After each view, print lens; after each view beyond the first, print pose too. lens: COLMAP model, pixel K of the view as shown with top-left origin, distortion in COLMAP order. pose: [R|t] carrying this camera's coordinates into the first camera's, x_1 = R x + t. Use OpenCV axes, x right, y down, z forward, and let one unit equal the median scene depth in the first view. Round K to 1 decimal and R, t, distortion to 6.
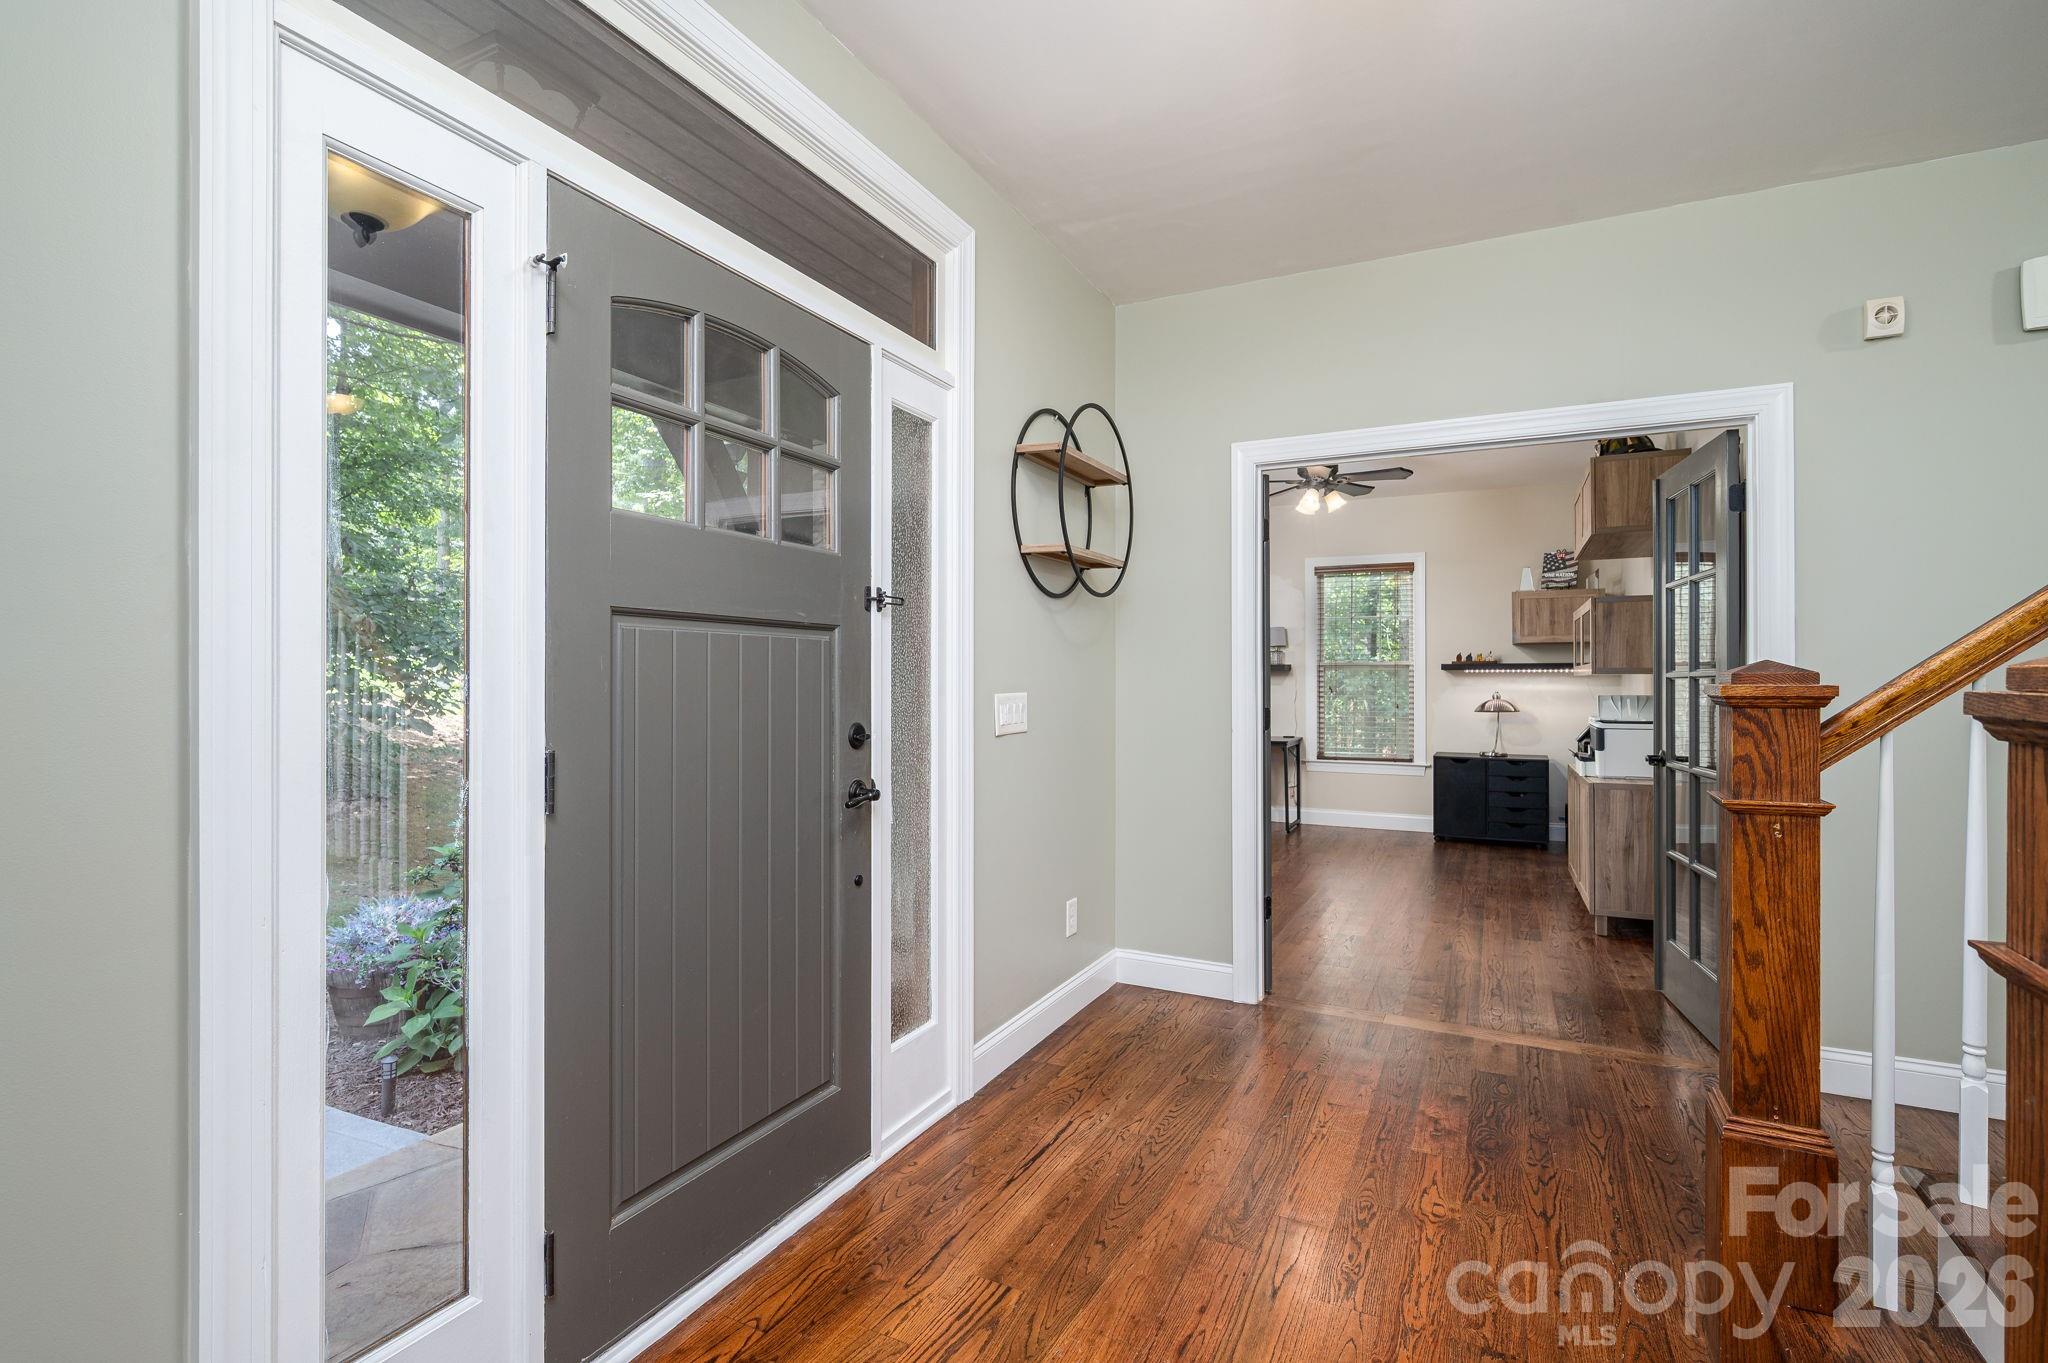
lens RADIAL K [[969.8, 0, 1027.0], [0, 969.8, 683.5], [0, 0, 1]] dist [0.001632, -0.000092]
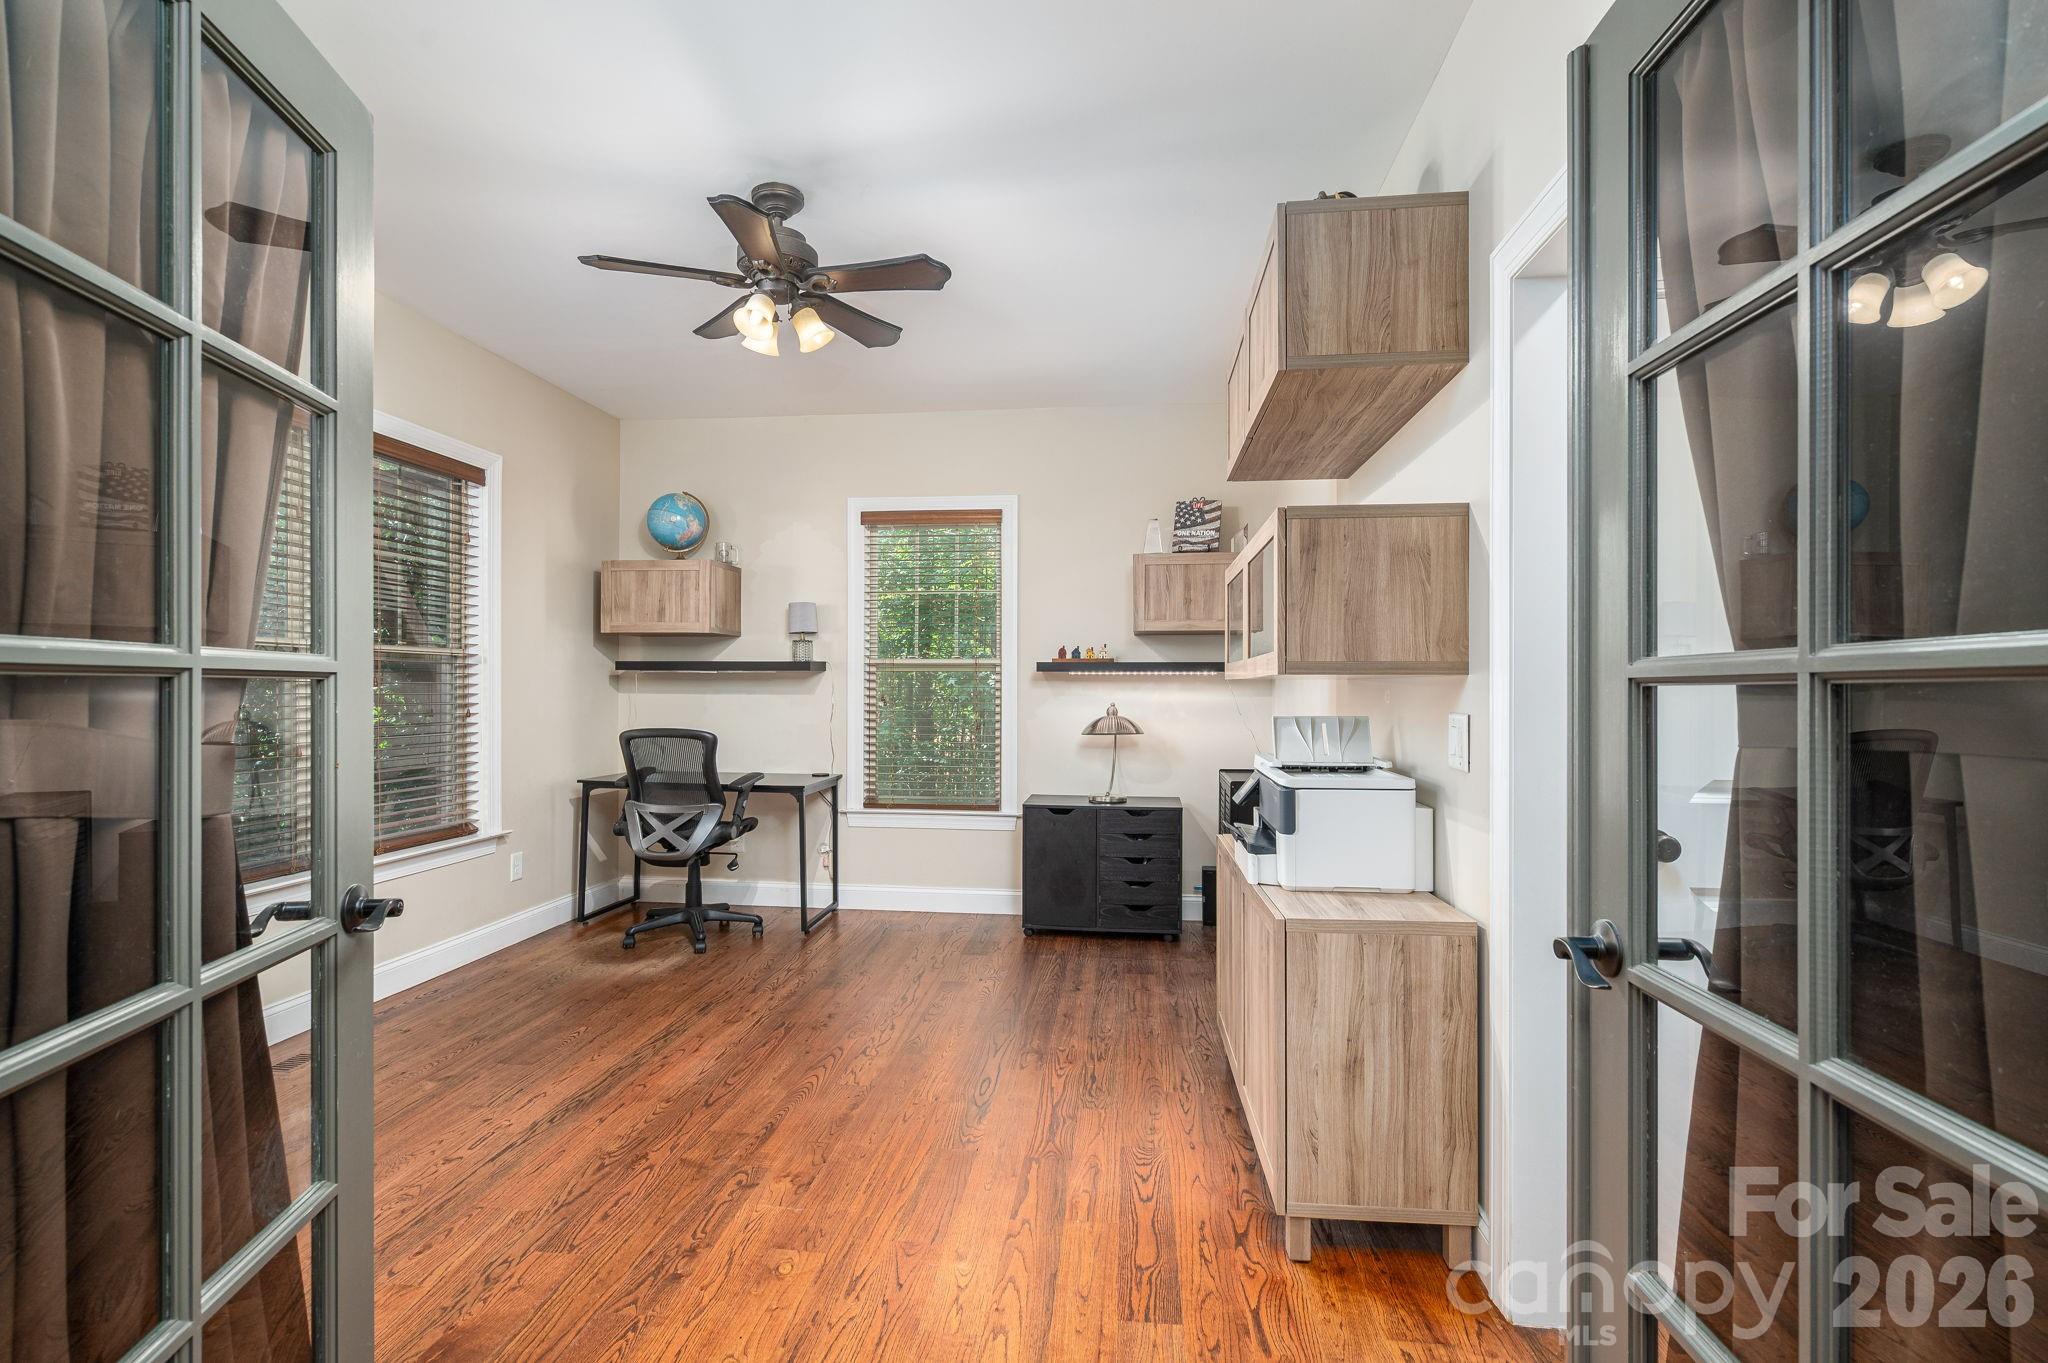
lens RADIAL K [[969.8, 0, 1021.7], [0, 969.8, 685.2], [0, 0, 1]] dist [0.001632, -0.000092]
pose [[0.942891, 0.005050, 0.333063, 0.208482], [-0.003408, 0.999979, -0.005514, -0.001151], [-0.333084, 0.004064, 0.942888, 0.402442]]
